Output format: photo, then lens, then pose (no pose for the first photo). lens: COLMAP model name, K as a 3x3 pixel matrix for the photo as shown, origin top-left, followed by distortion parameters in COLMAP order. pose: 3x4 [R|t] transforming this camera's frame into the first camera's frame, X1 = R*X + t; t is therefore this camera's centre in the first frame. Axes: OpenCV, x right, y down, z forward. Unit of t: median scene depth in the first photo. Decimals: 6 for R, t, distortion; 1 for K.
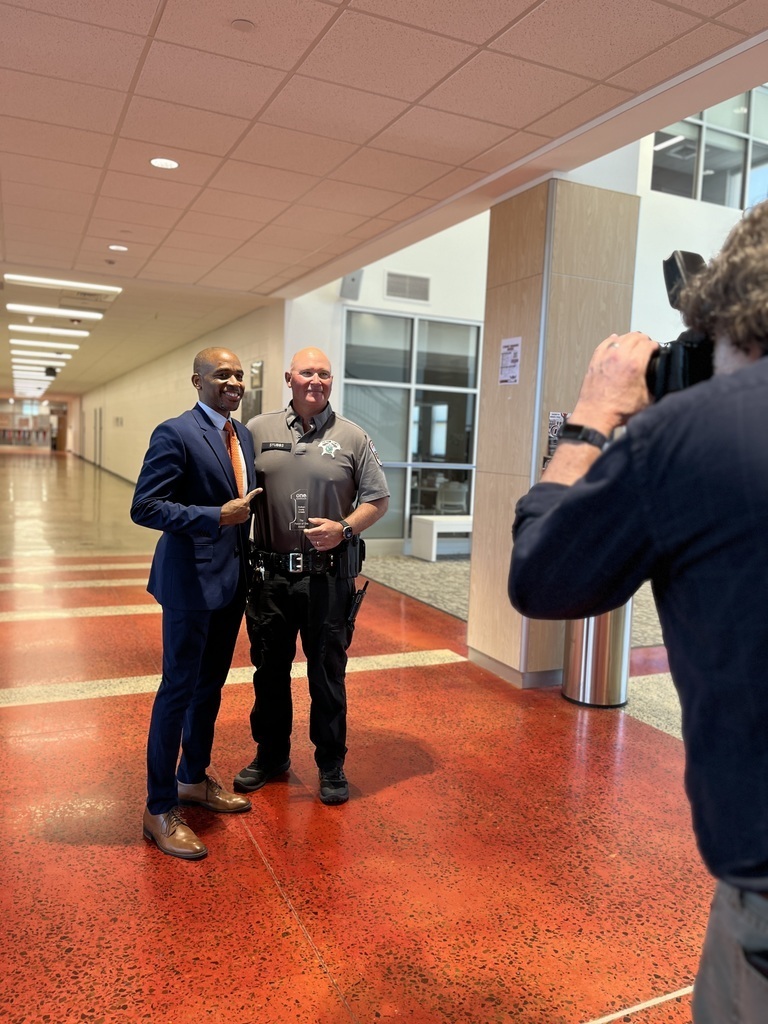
lens RADIAL K [[755.8, 0, 384.0], [0, 755.8, 512.0], [0, 0, 1]] dist [0.004602, -0.002396]
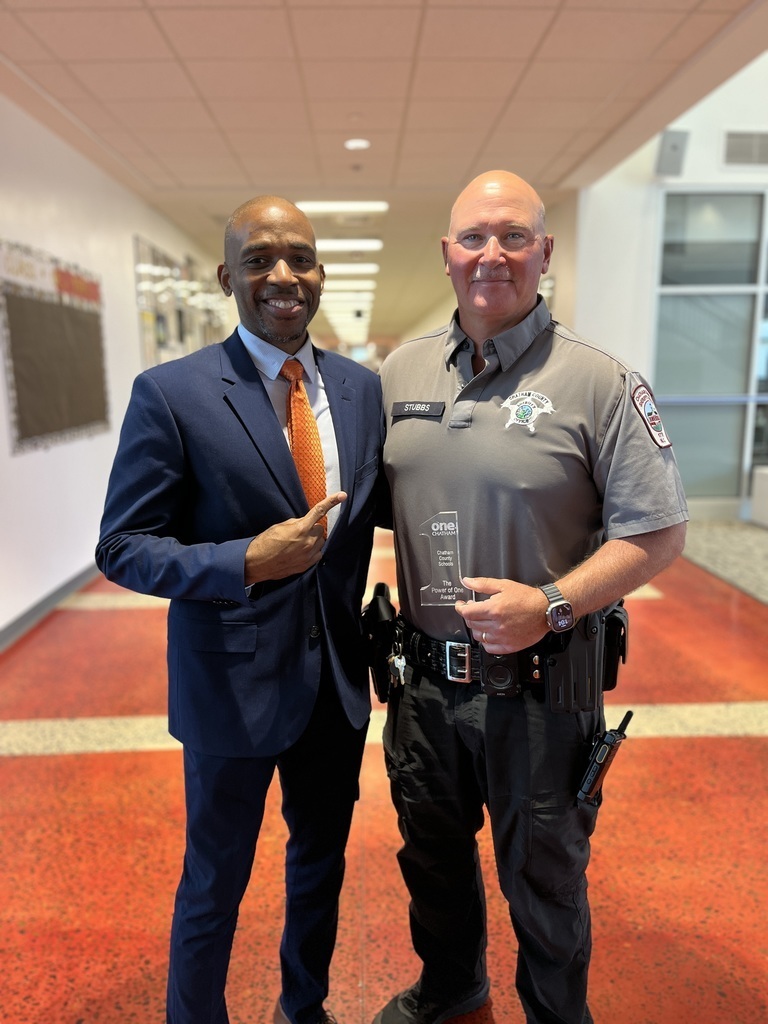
lens RADIAL K [[755.8, 0, 384.0], [0, 755.8, 512.0], [0, 0, 1]] dist [0.004602, -0.002396]
pose [[0.912778, 0.027324, -0.407542, 0.022454], [0.008890, 0.996195, 0.086702, -0.046080], [0.408360, -0.082763, 0.909061, 0.400064]]
